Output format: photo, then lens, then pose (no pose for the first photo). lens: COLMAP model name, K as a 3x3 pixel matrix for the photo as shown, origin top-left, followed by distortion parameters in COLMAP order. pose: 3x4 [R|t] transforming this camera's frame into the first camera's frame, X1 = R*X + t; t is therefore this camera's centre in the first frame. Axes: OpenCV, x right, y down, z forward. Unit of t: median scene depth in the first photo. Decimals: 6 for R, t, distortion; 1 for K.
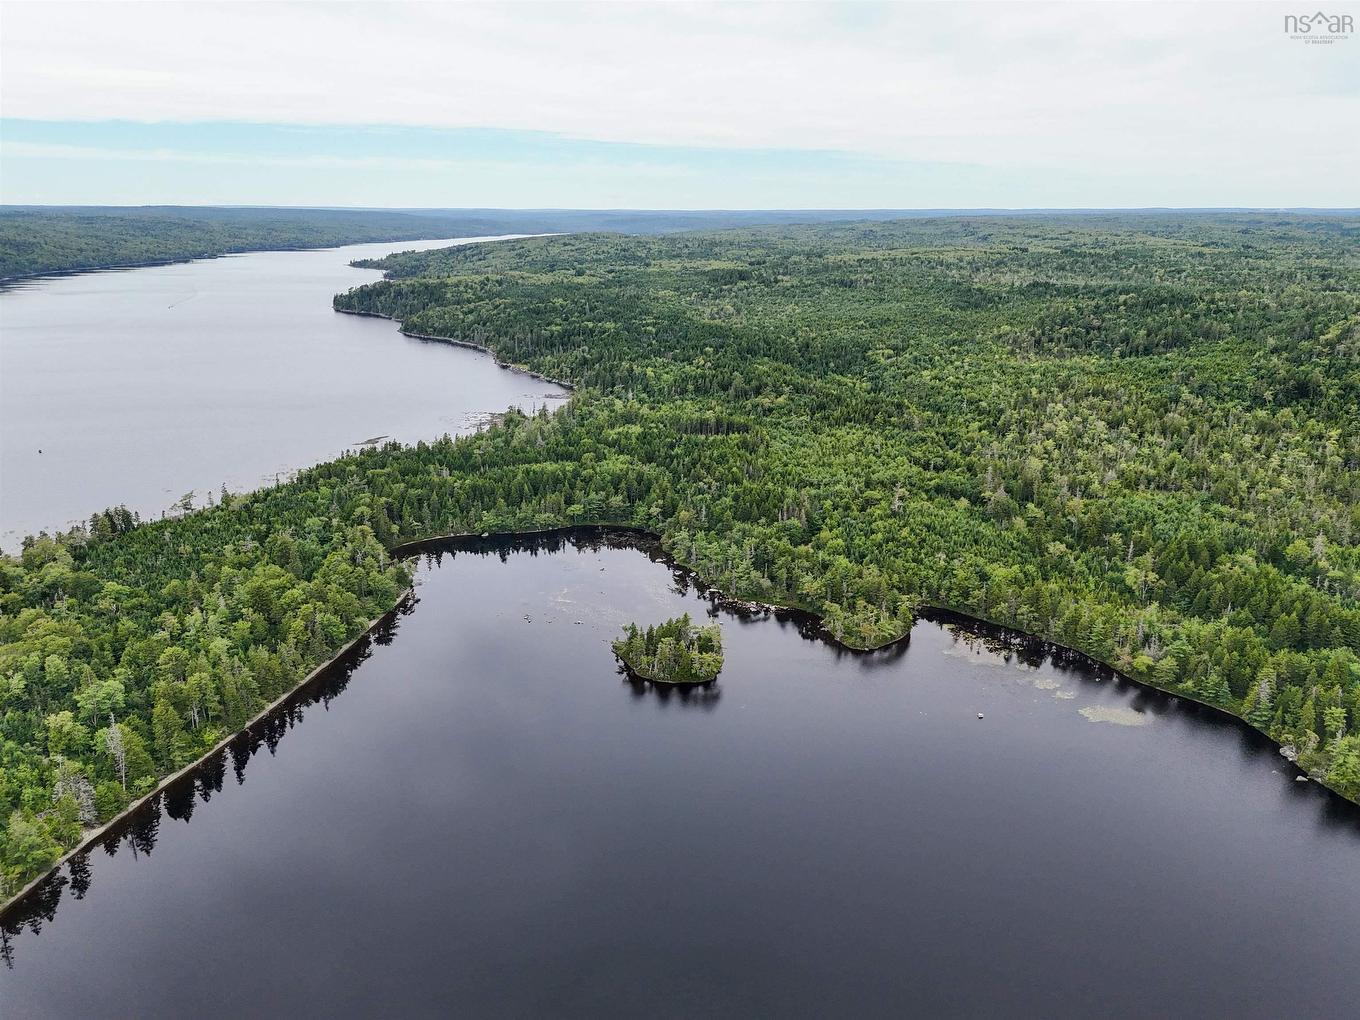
lens RADIAL K [[995.4, 0, 681.6], [0, 995.4, 513.2], [0, 0, 1]] dist [0.068782, -0.065671]
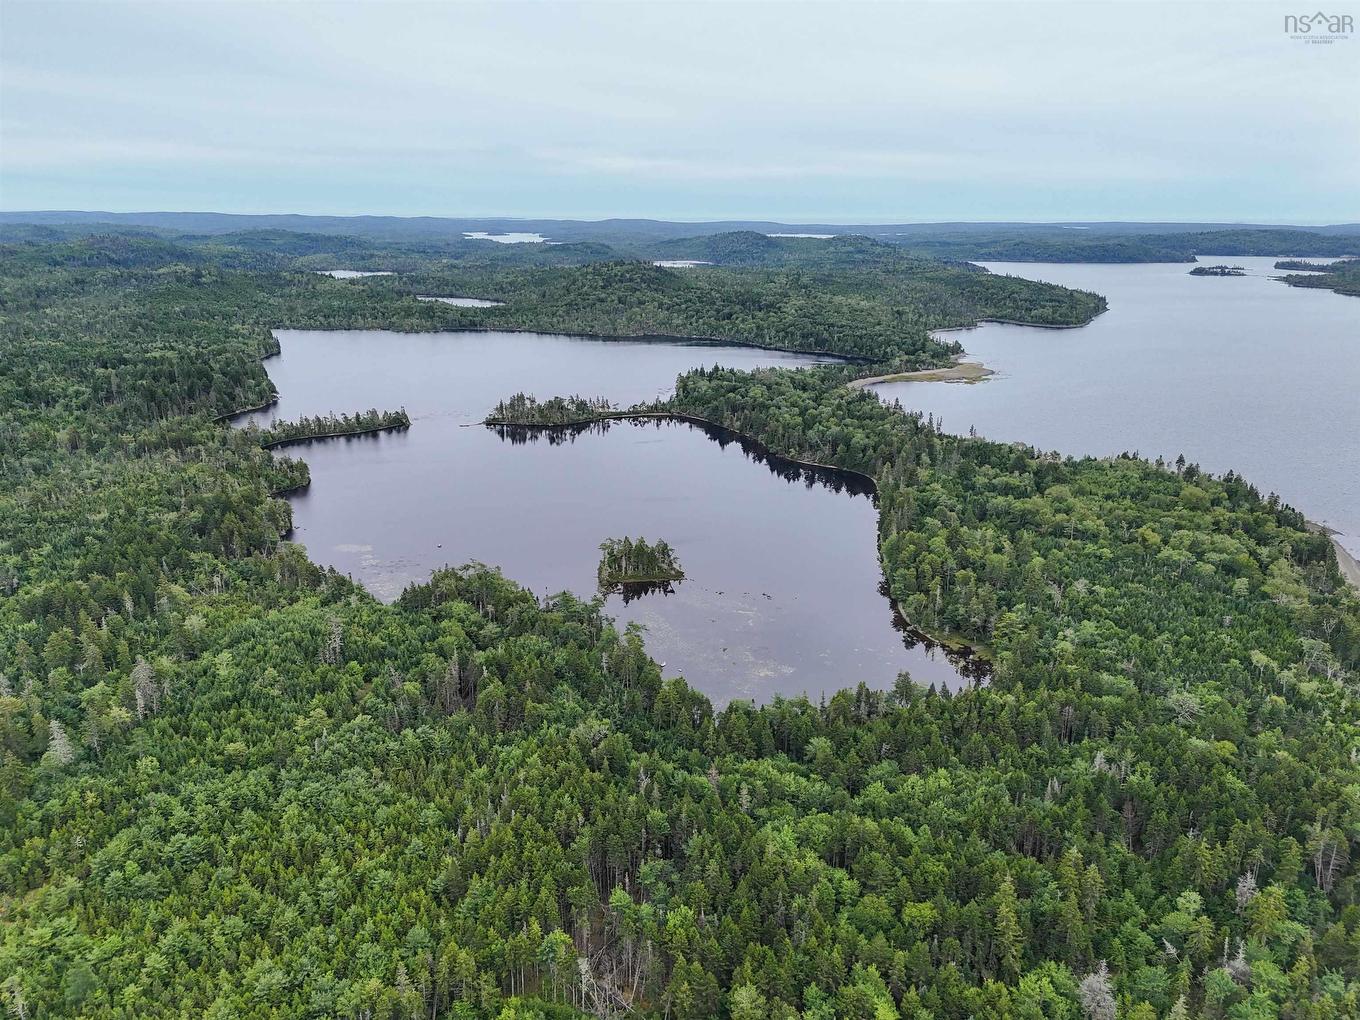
lens RADIAL K [[995.4, 0, 682.2], [0, 995.4, 506.7], [0, 0, 1]] dist [0.068782, -0.065671]
pose [[-0.998263, 0.002754, -0.058851, 0.006045], [-0.029838, 0.837688, 0.545333, -0.531794], [0.050800, 0.546142, -0.836151, 1.693698]]
